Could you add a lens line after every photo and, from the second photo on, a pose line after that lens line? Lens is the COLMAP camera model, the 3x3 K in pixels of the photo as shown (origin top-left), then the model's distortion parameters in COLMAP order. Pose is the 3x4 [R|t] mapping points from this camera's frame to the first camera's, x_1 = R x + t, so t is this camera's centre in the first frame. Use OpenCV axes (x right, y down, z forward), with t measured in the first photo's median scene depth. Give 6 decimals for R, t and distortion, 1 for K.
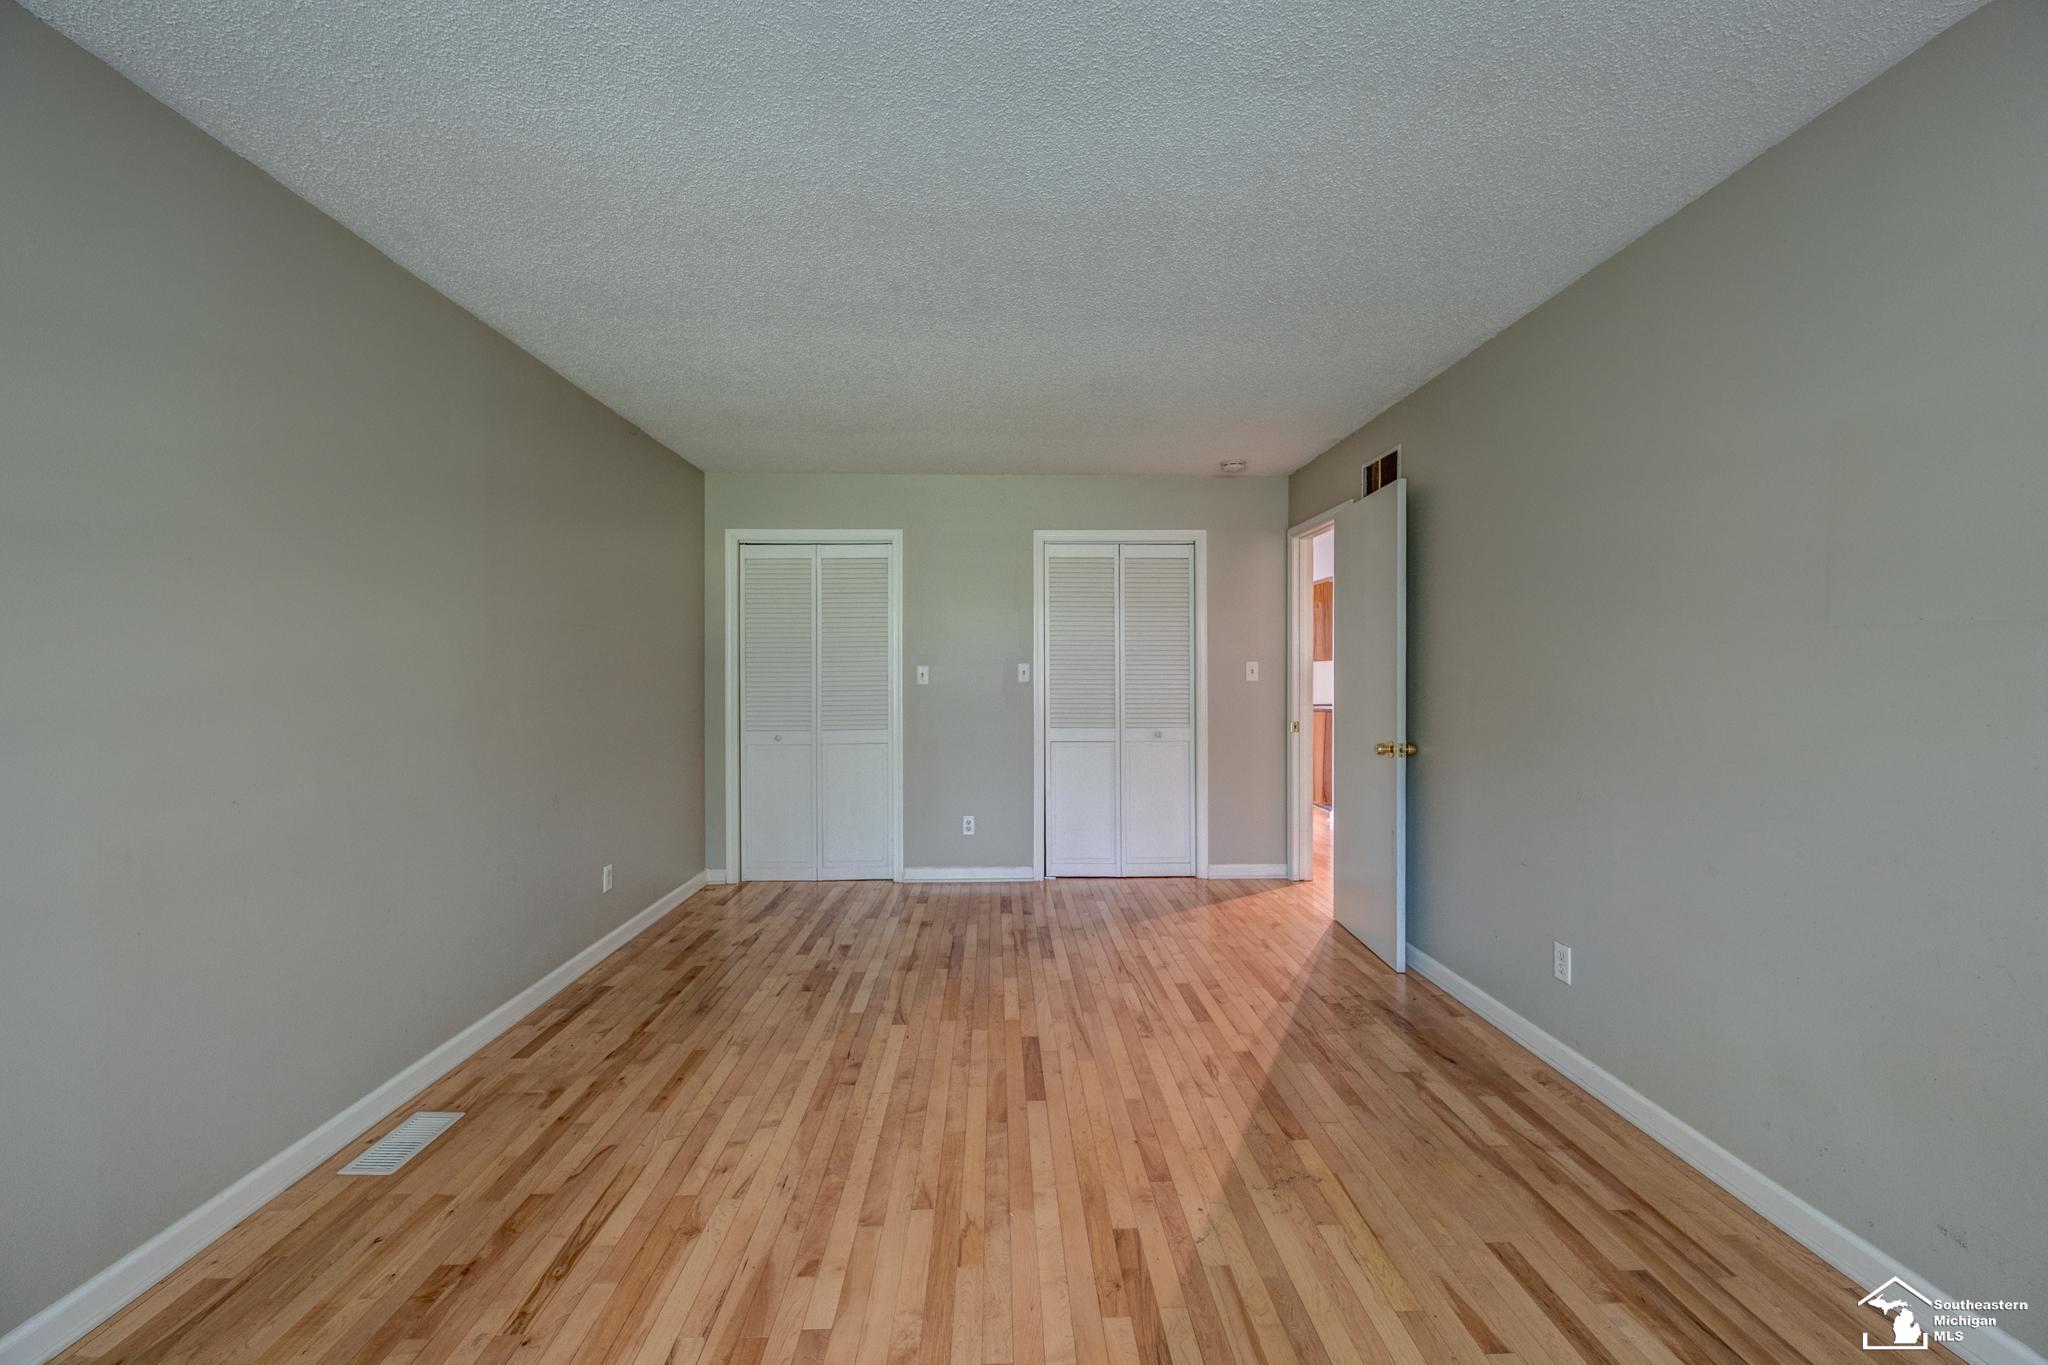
lens RADIAL K [[842.0, 0, 1026.2], [0, 842.0, 677.1], [0, 0, 1]] dist [-0.001388, -0.000151]
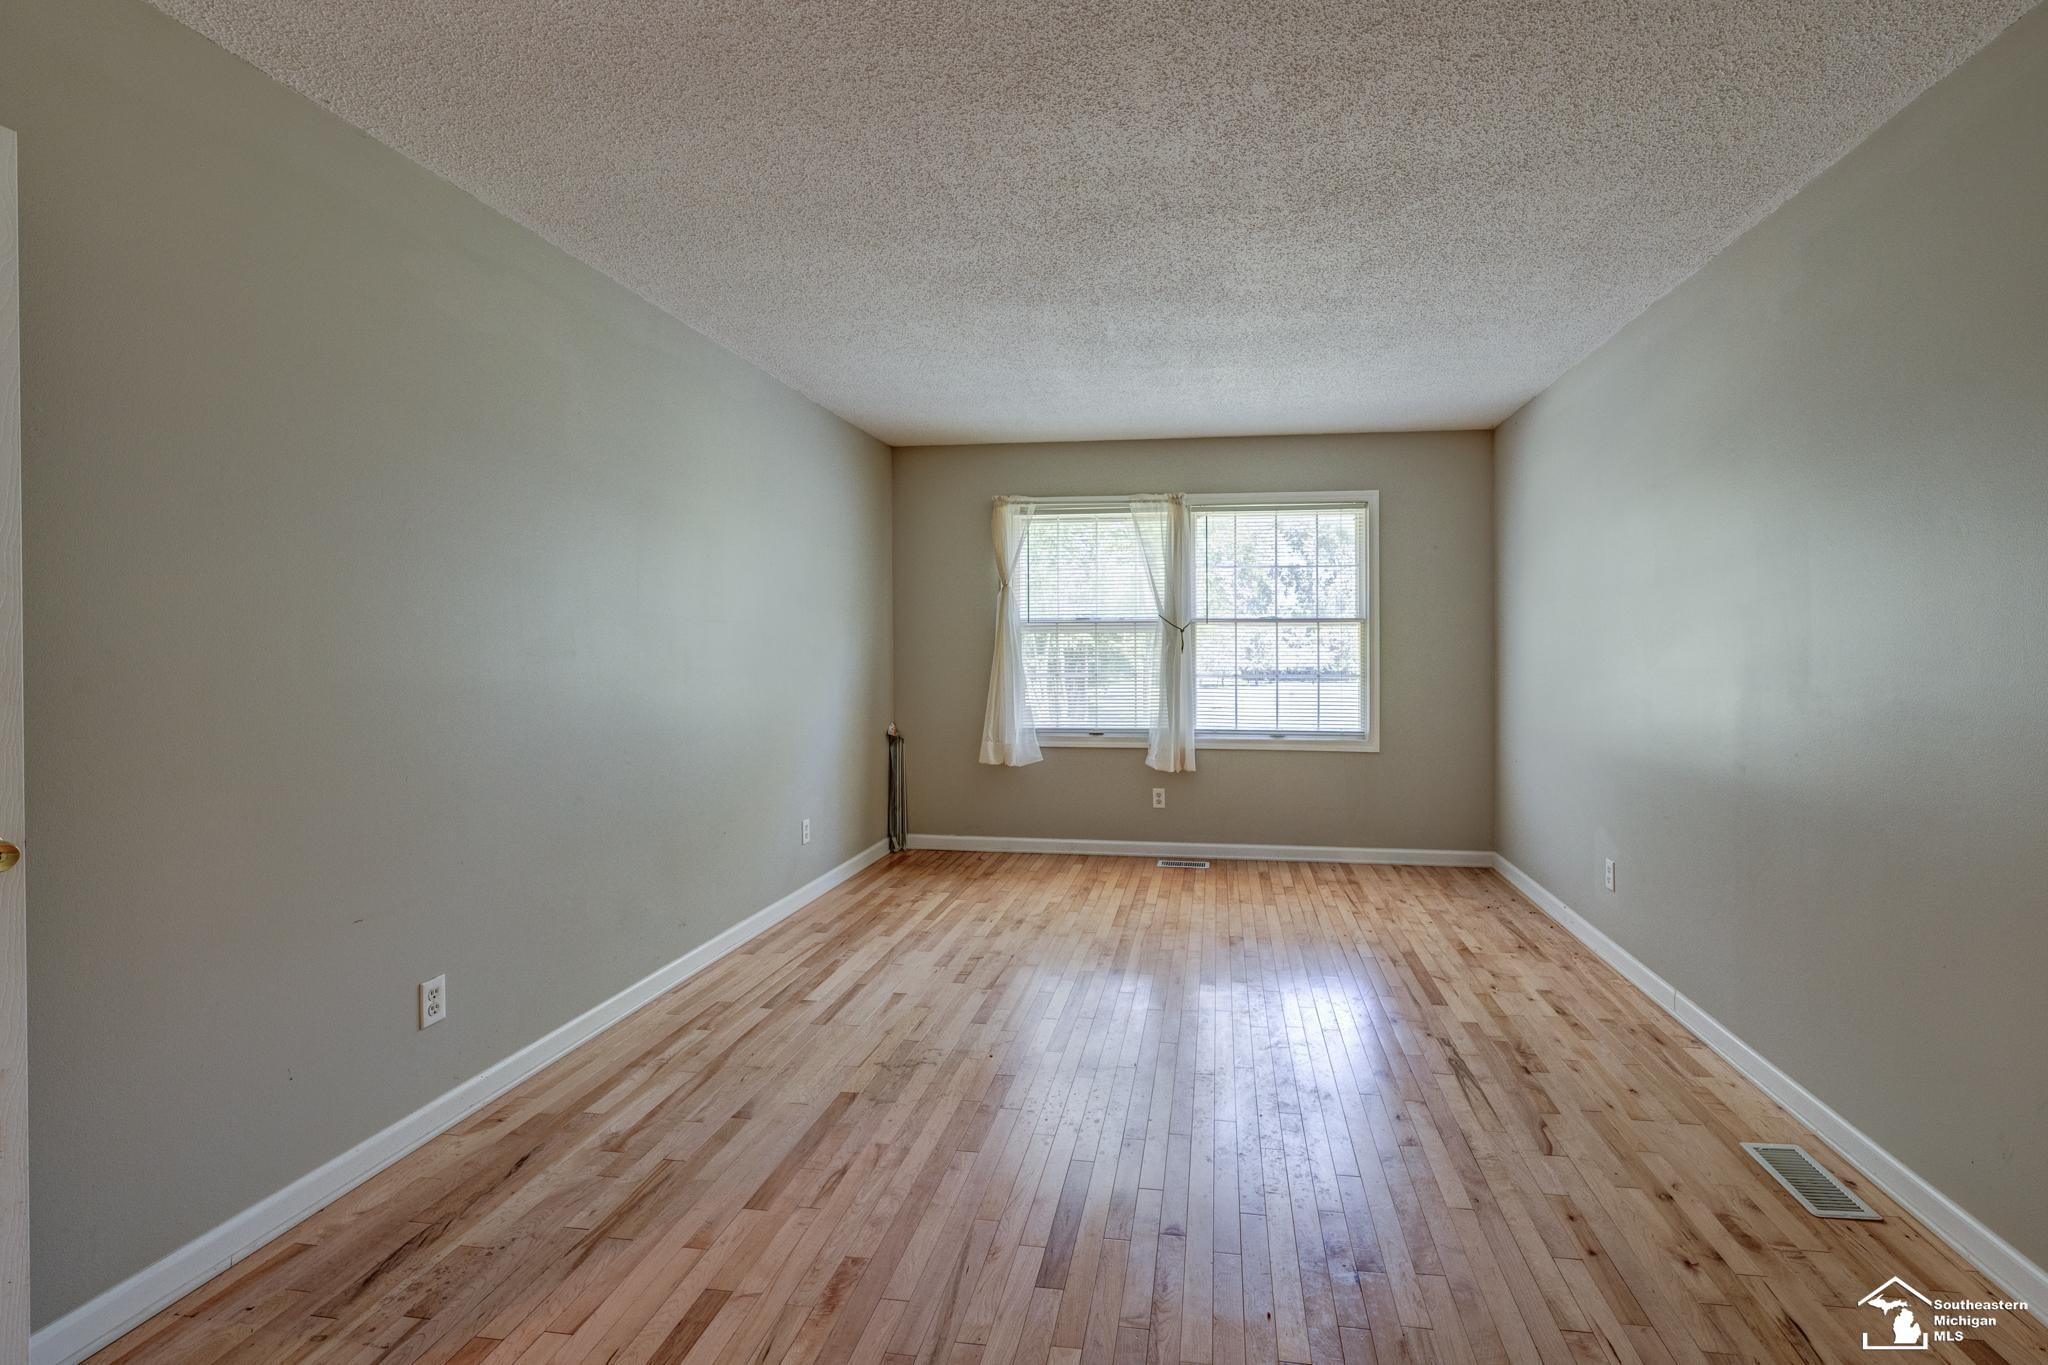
lens RADIAL K [[842.0, 0, 1031.8], [0, 842.0, 668.1], [0, 0, 1]] dist [-0.001388, -0.000151]
pose [[-0.968135, -0.006571, 0.250343, -0.162729], [0.001350, 0.999504, 0.031456, -0.015592], [-0.250426, 0.030791, -0.967646, 2.017664]]
